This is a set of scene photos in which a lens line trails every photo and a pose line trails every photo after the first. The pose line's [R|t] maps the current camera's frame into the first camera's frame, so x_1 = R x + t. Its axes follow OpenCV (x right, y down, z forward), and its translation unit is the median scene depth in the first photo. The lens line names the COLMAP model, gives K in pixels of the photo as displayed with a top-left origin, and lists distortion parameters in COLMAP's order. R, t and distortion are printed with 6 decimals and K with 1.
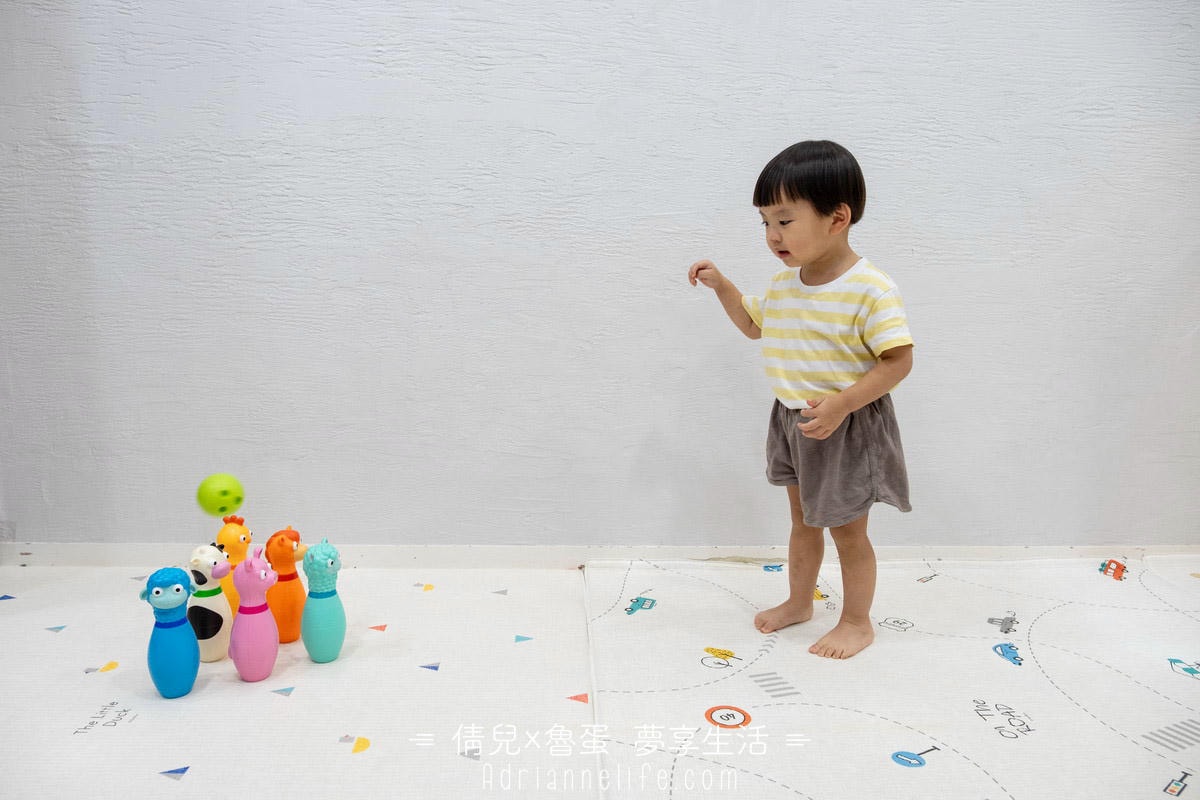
lens RADIAL K [[827.4, 0, 597.1], [0, 827.4, 400.4], [0, 0, 1]] dist [-0.011446, -0.002631]
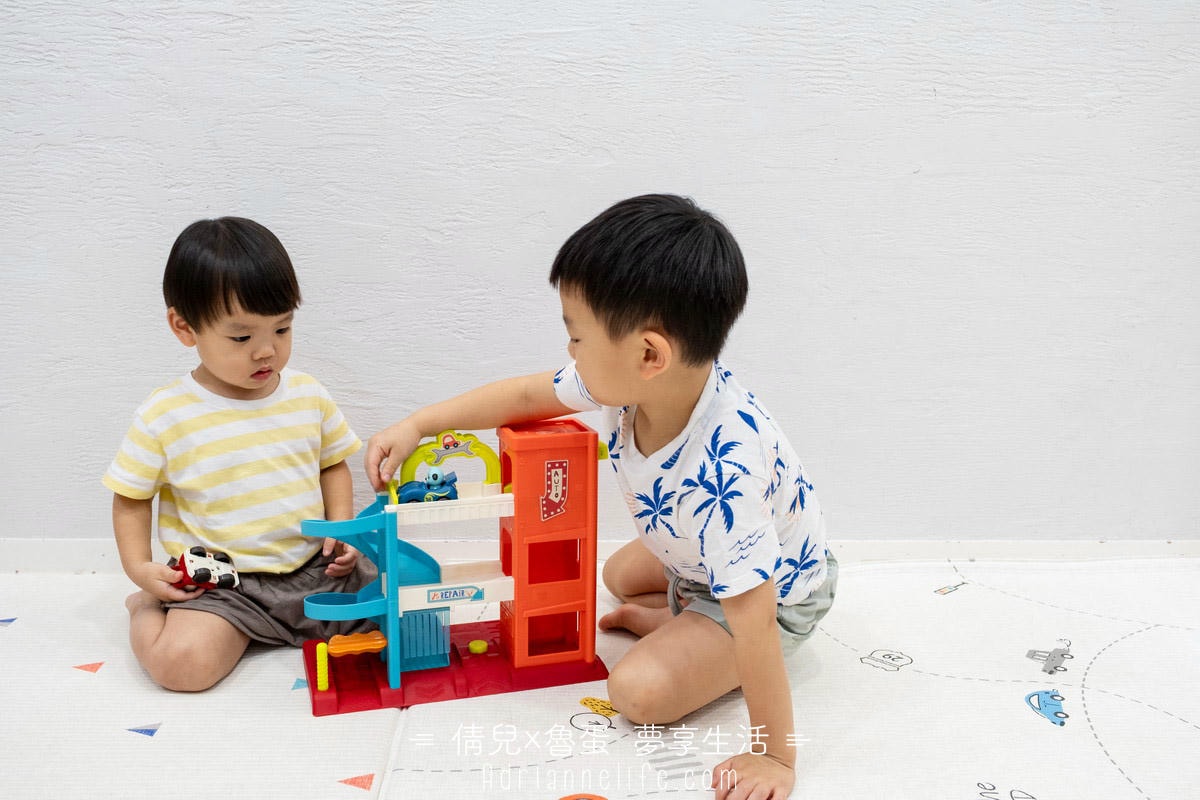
lens RADIAL K [[1120.9, 0, 600.0], [0, 1120.9, 400.0], [0, 0, 1]] dist [-0.011683, 0.008156]
pose [[0.999944, 0.000801, 0.010525, 0.116428], [-0.001398, 0.998385, 0.056794, 0.012908], [-0.010463, -0.056806, 0.998330, 0.114908]]
